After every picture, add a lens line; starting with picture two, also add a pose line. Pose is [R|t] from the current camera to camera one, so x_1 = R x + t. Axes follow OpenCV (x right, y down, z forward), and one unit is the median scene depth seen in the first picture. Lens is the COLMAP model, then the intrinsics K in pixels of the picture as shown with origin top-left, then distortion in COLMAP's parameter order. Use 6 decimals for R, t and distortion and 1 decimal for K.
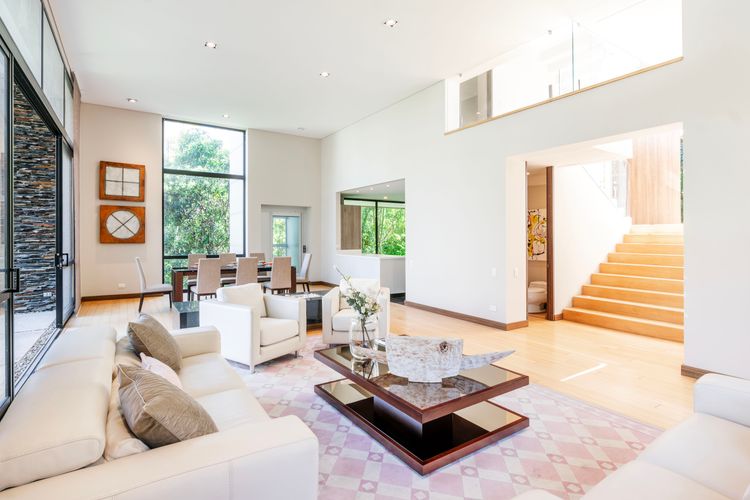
lens RADIAL K [[383.9, 0, 376.0], [0, 383.9, 243.0], [0, 0, 1]] dist [-0.000756, -0.000028]
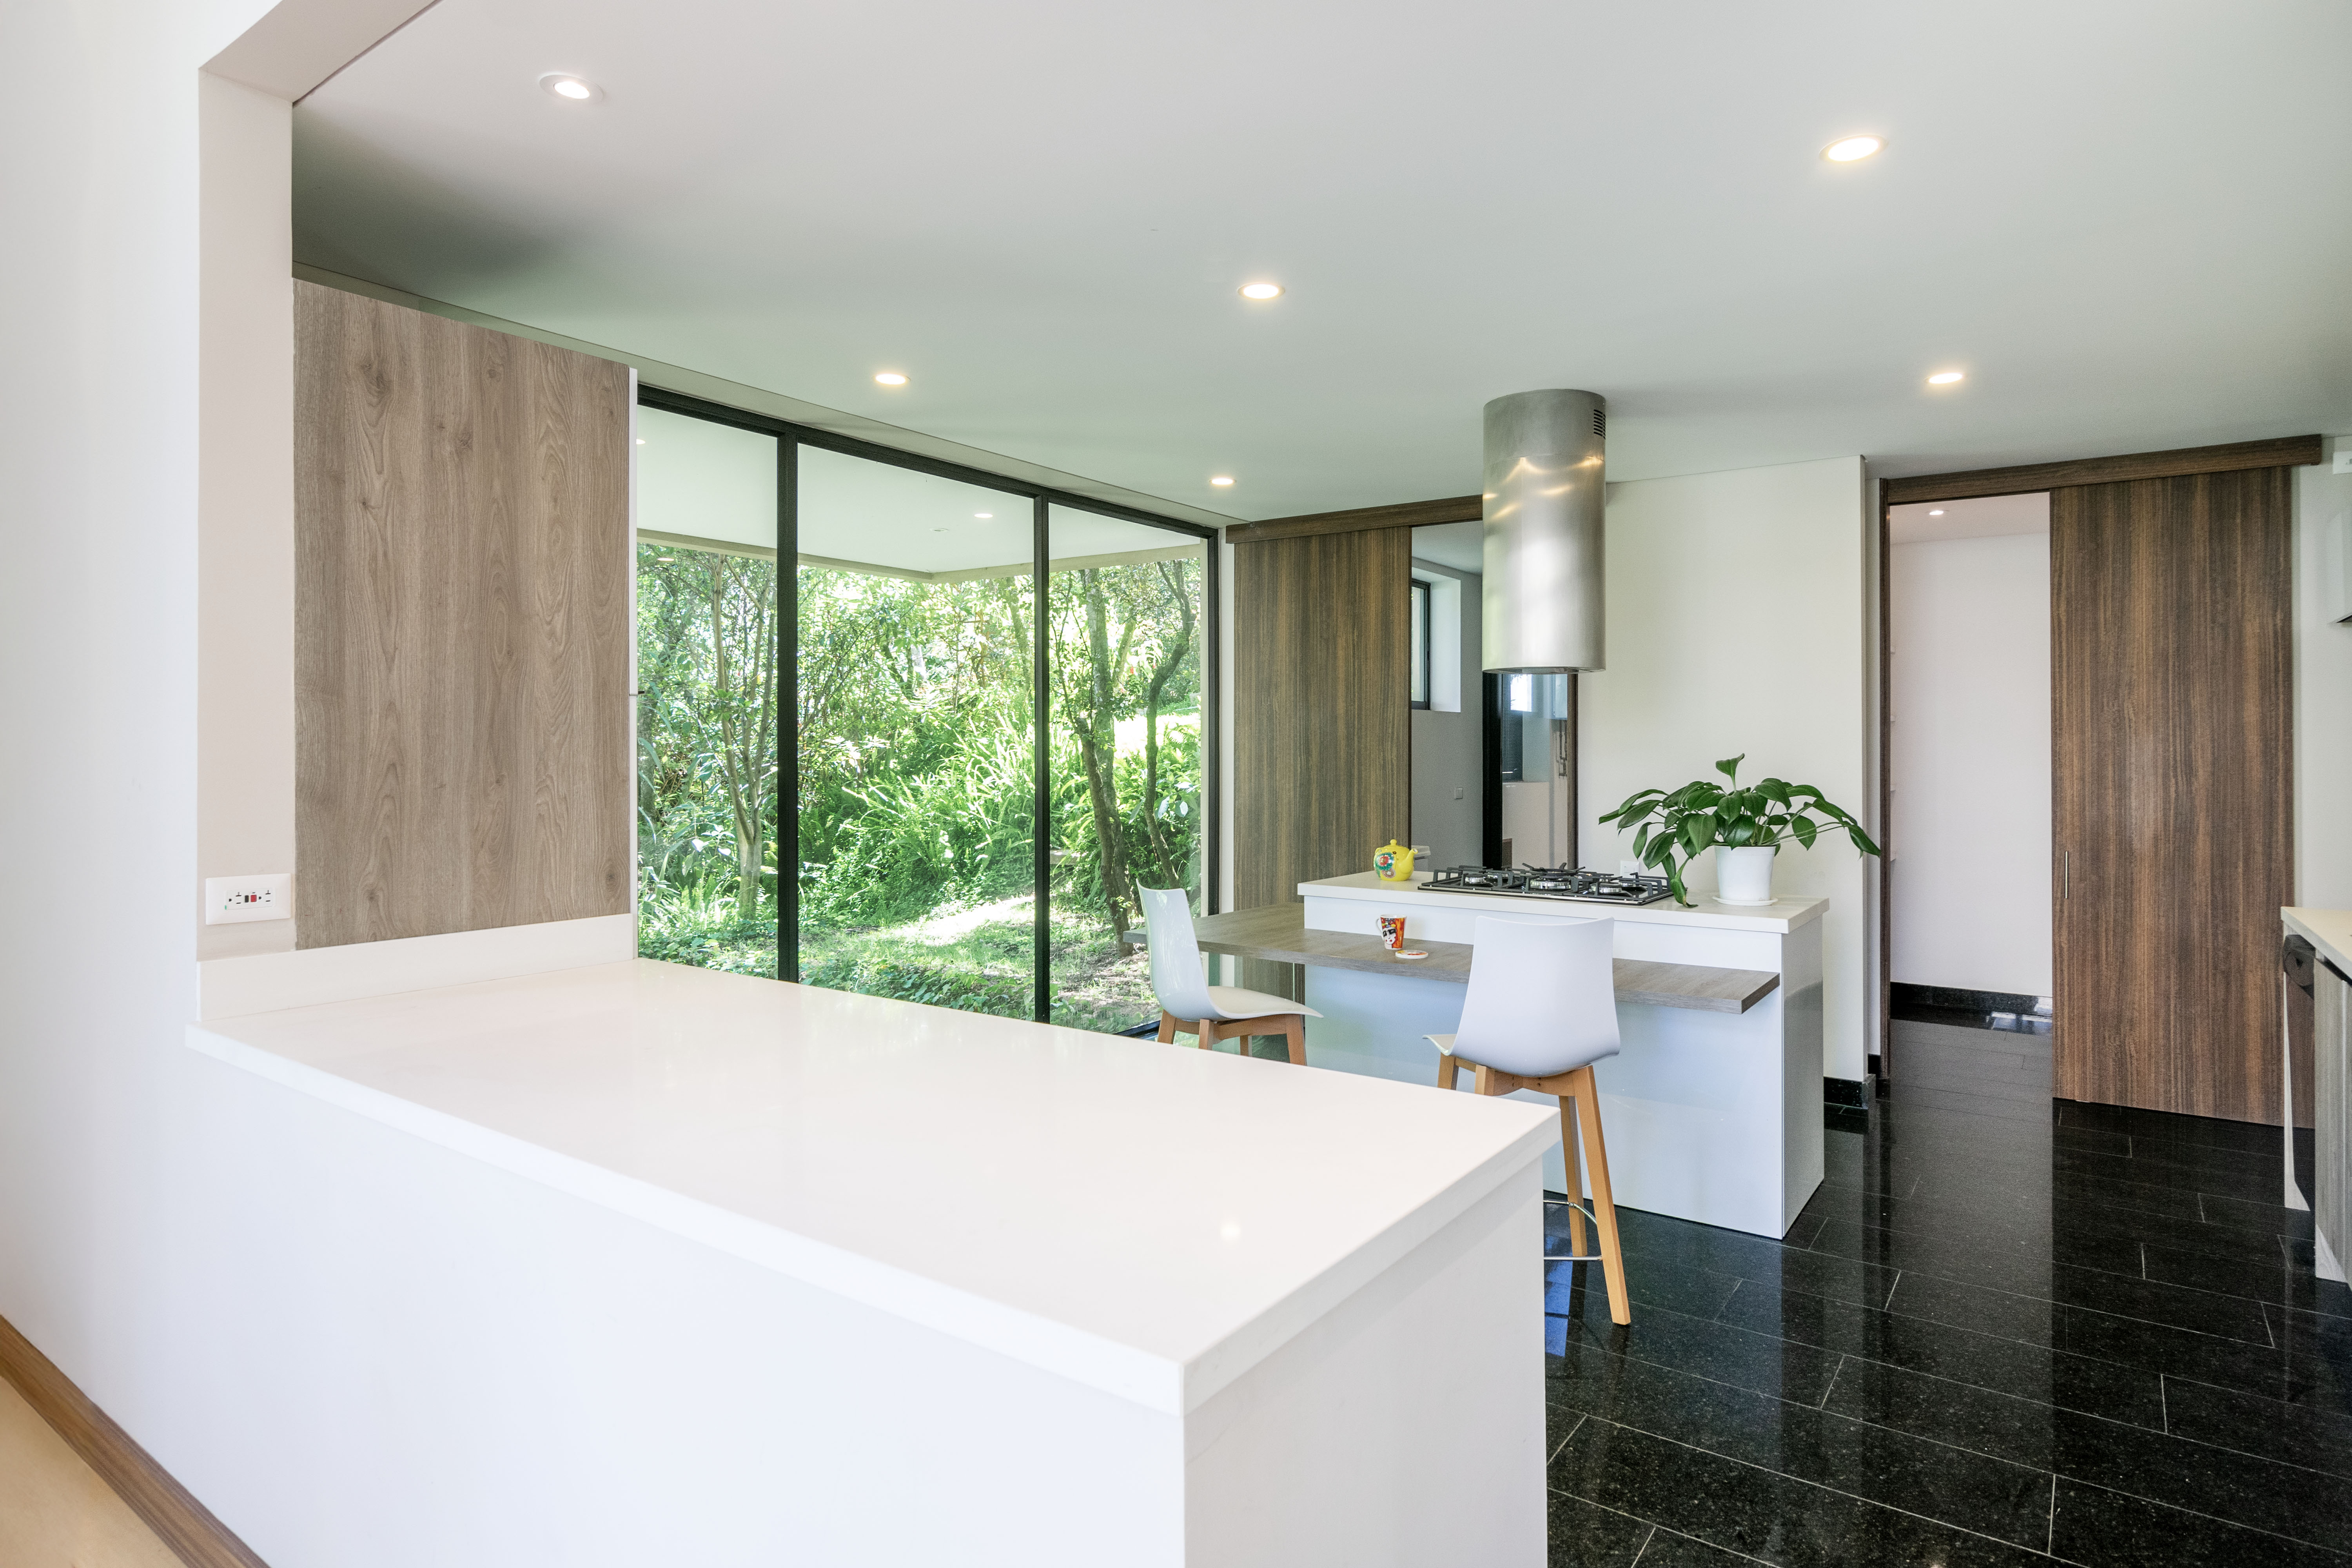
lens RADIAL K [[1283.0, 0, 1186.2], [0, 1283.0, 765.4], [0, 0, 1]] dist [0.002172, -0.000513]
pose [[0.935800, -0.000365, 0.352532, -0.023921], [0.001730, 0.999992, -0.003558, -0.013229], [-0.352528, 0.003939, 0.935793, 0.717430]]
